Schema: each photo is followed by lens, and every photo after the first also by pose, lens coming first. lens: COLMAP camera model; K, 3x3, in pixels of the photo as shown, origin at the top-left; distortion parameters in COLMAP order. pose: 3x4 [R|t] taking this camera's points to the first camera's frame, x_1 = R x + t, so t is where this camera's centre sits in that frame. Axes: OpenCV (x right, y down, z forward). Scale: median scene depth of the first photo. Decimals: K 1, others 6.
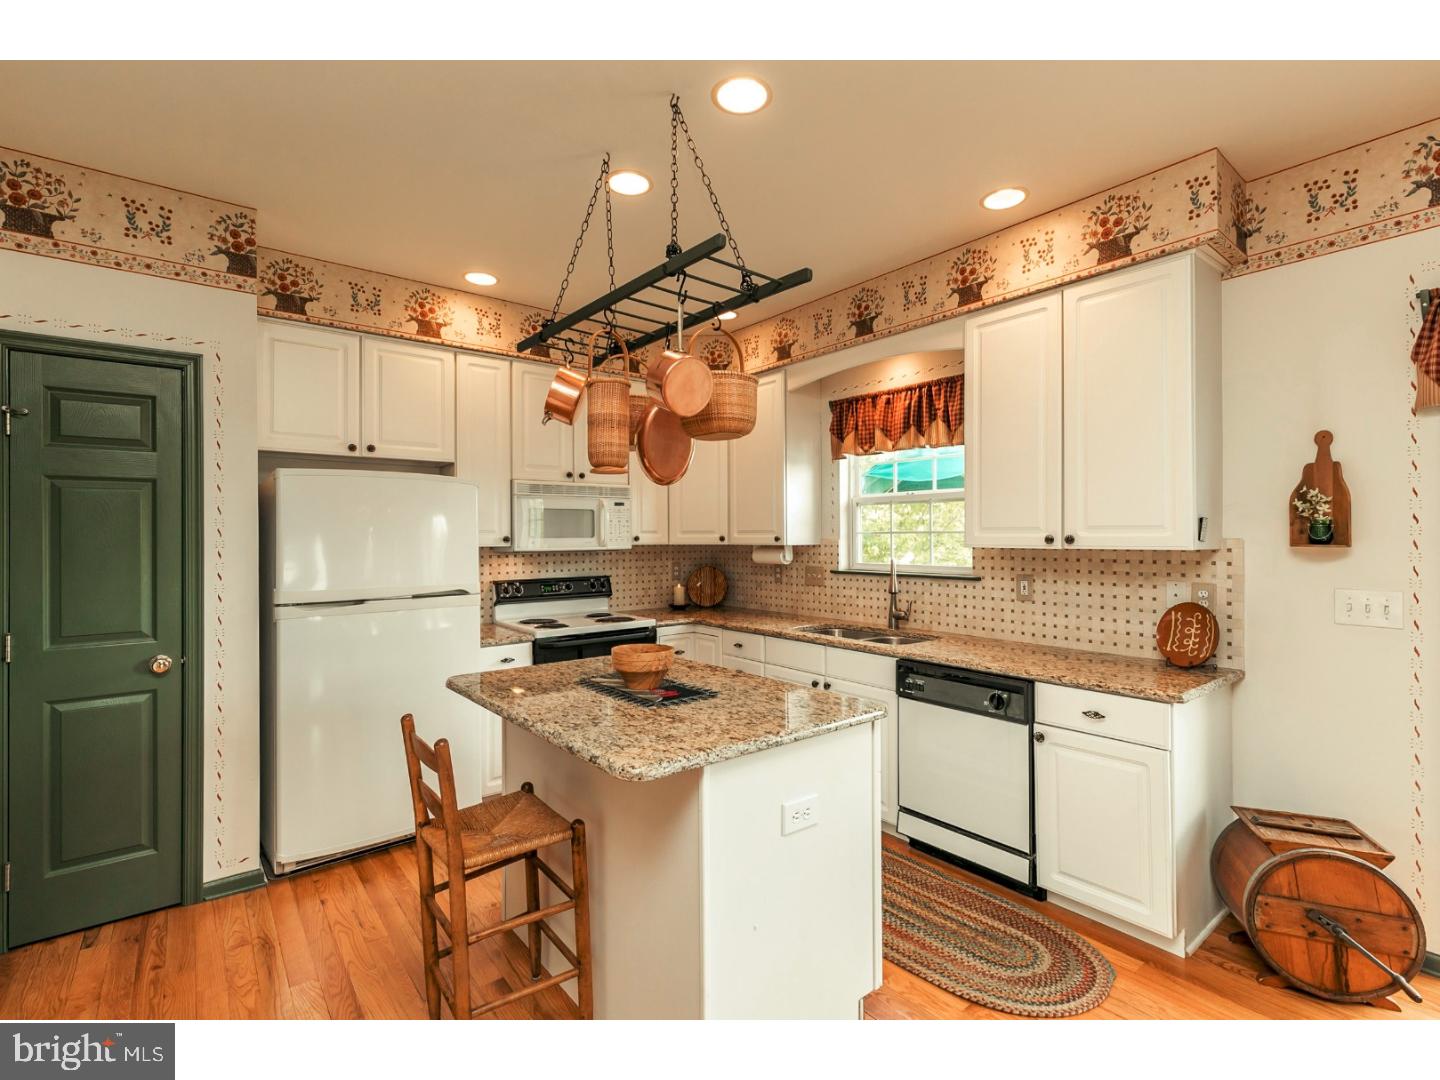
lens RADIAL K [[675.0, 0, 728.5], [0, 675.0, 531.8], [0, 0, 1]] dist [0.000087, 0.000583]
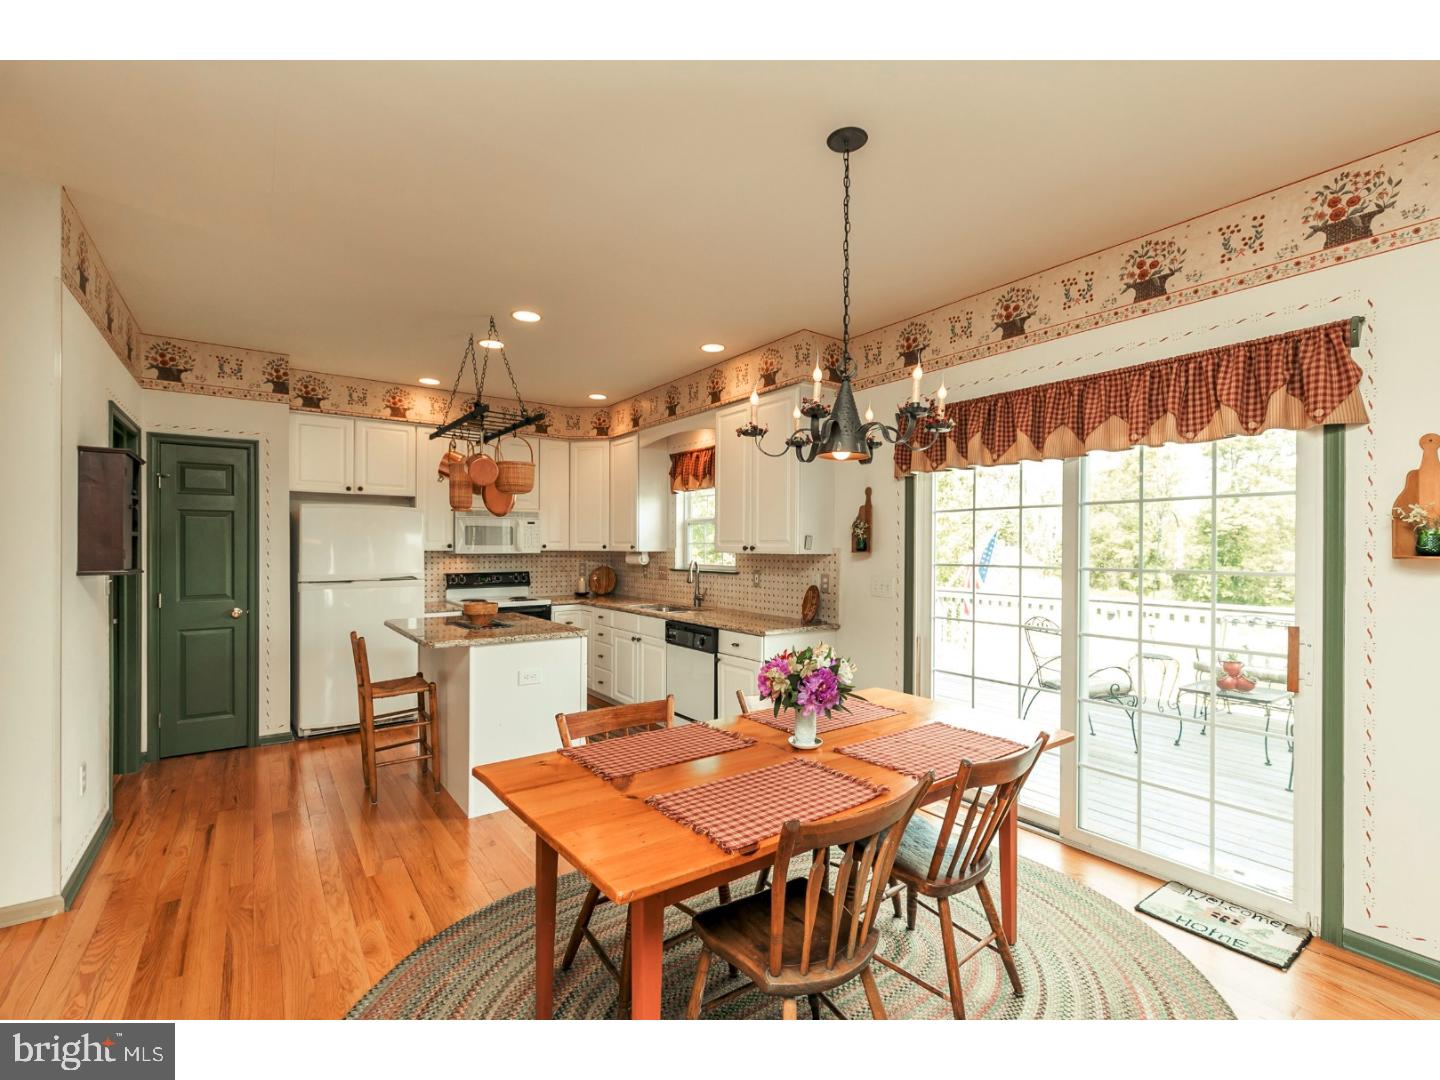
lens RADIAL K [[650.7, 0, 711.4], [0, 650.7, 545.0], [0, 0, 1]] dist [0.016552, -0.000923]
pose [[0.998191, 0.006176, -0.059798, 0.397501], [-0.005786, 0.999961, 0.006696, -0.005170], [0.059837, -0.006338, 0.998188, -0.505715]]
